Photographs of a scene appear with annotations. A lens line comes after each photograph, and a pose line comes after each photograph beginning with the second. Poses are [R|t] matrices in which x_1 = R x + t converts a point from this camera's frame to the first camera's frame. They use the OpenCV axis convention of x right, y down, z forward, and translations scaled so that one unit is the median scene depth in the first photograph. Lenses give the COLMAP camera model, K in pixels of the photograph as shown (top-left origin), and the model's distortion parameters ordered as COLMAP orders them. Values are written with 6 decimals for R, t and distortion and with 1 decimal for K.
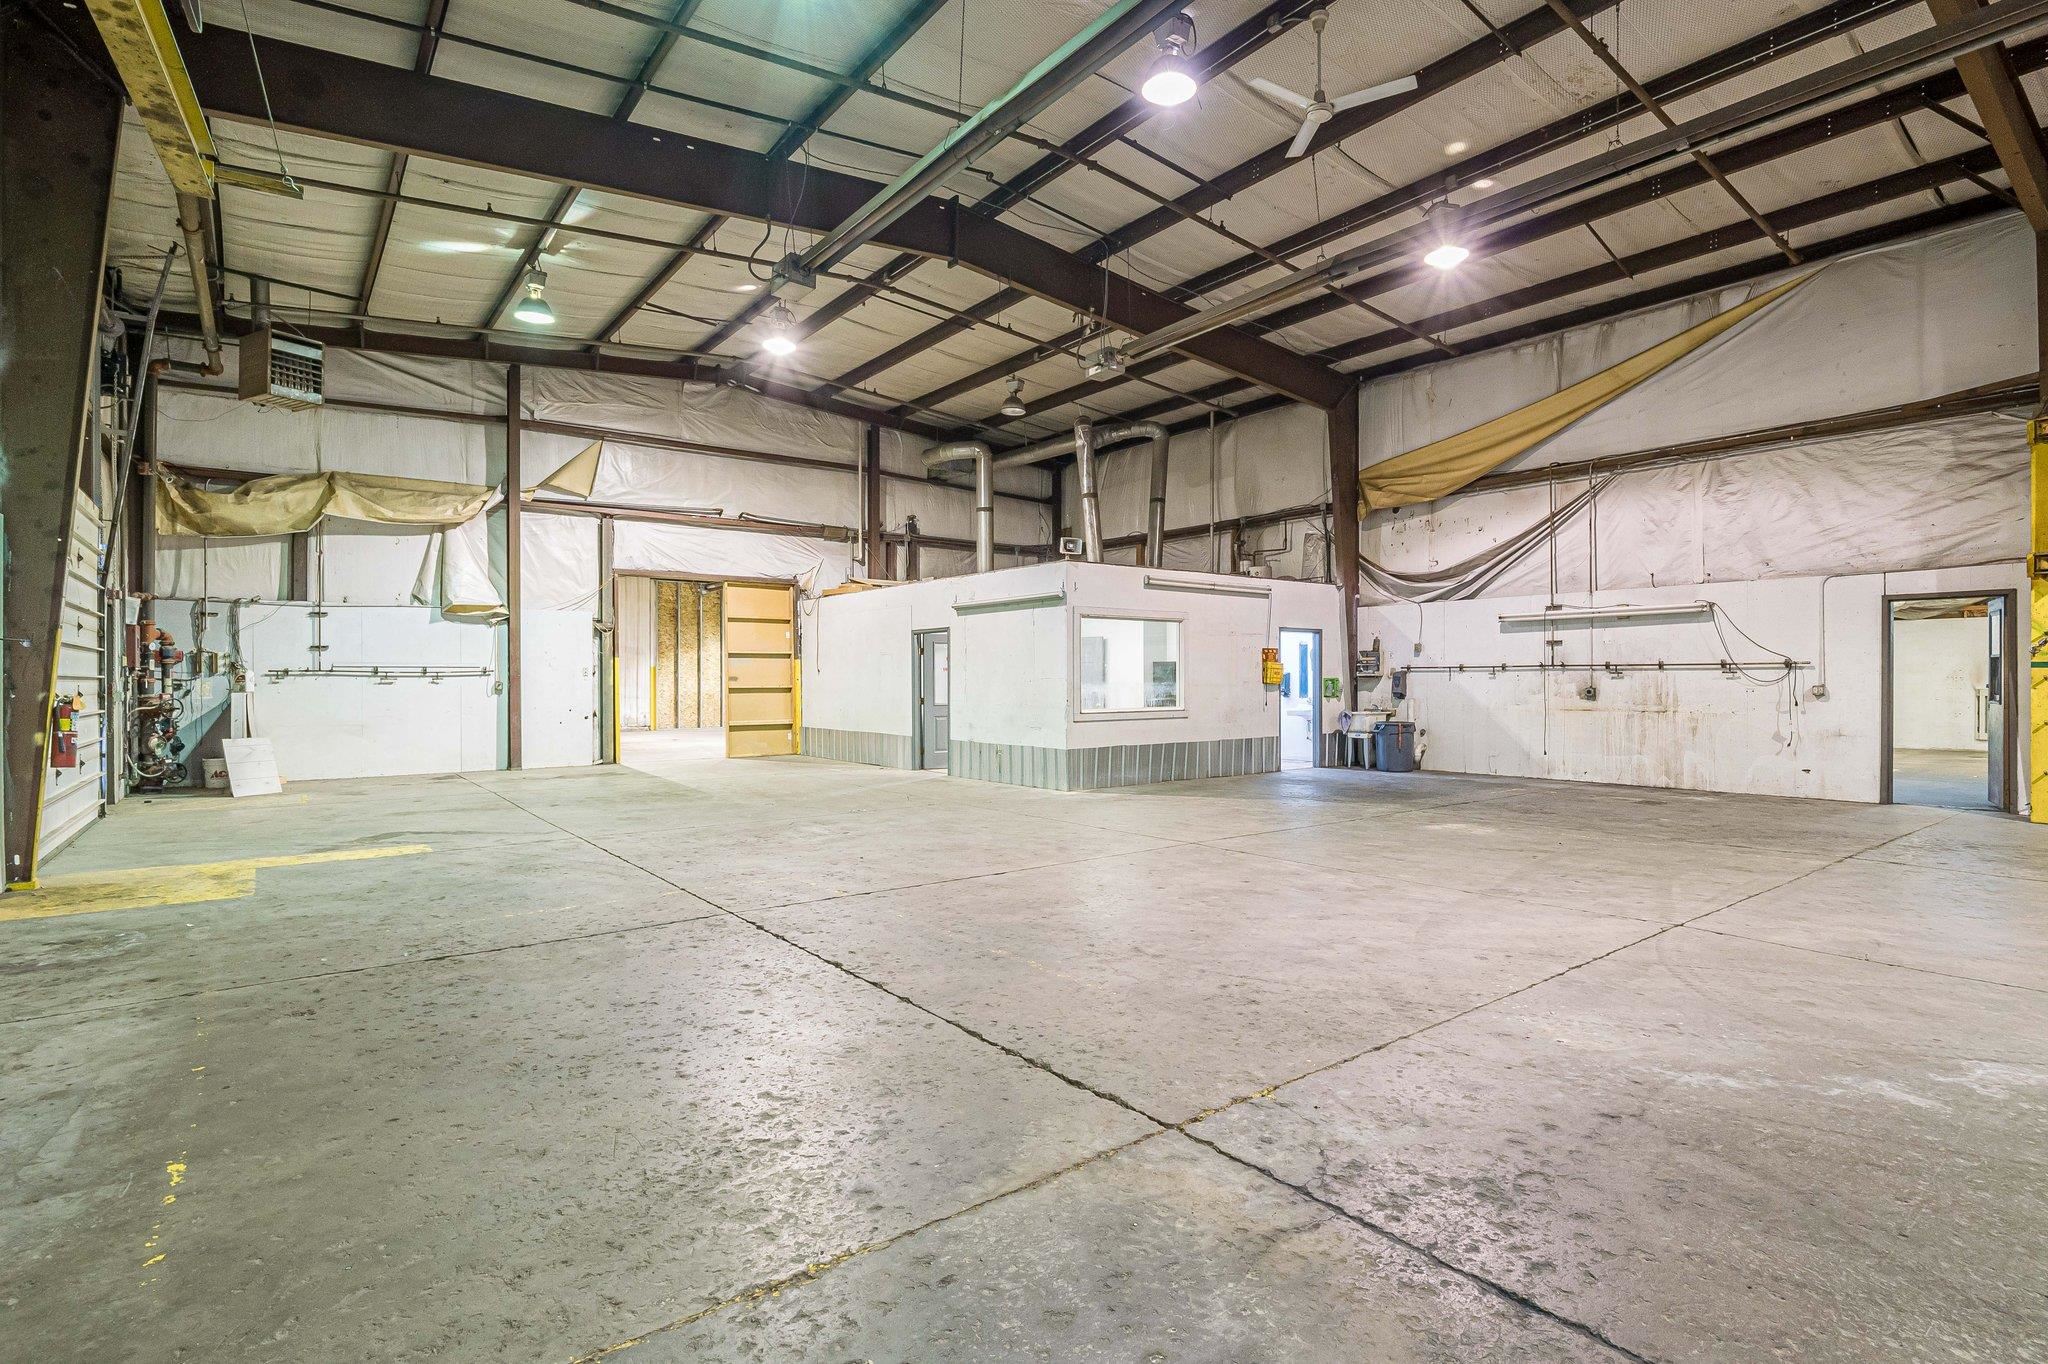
lens RADIAL K [[995.9, 0, 1010.6], [0, 995.9, 681.3], [0, 0, 1]] dist [-0.006425, -0.001131]
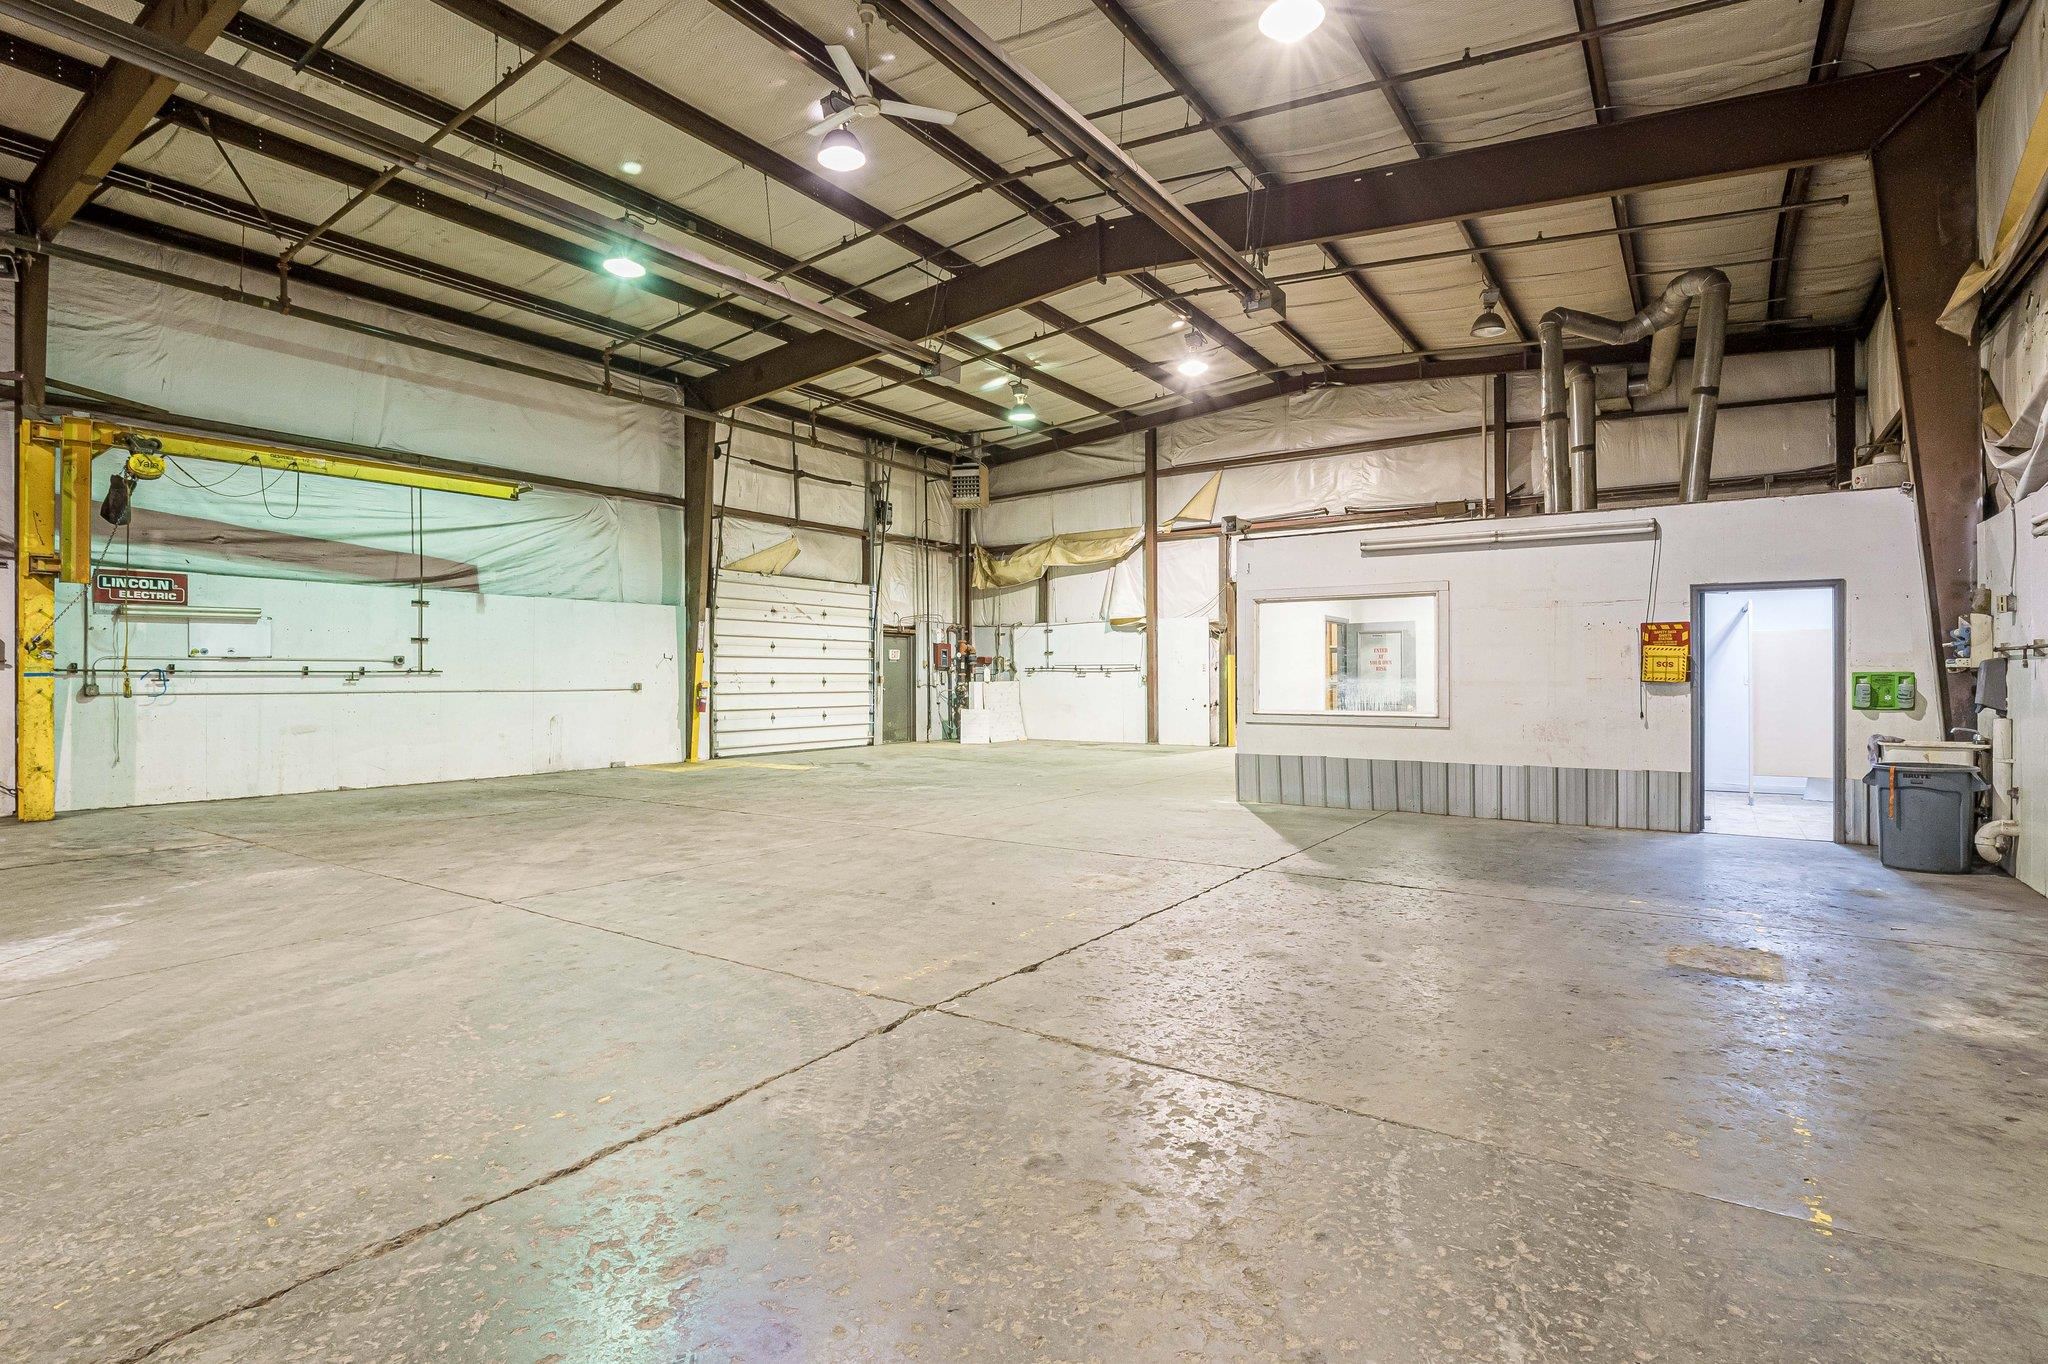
lens RADIAL K [[995.9, 0, 1012.0], [0, 995.9, 674.0], [0, 0, 1]] dist [-0.006425, -0.001131]
pose [[0.327017, 0.000448, -0.945018, 0.753681], [-0.000005, 1.000000, 0.000473, -0.002516], [0.945018, -0.000150, 0.327017, 0.467382]]
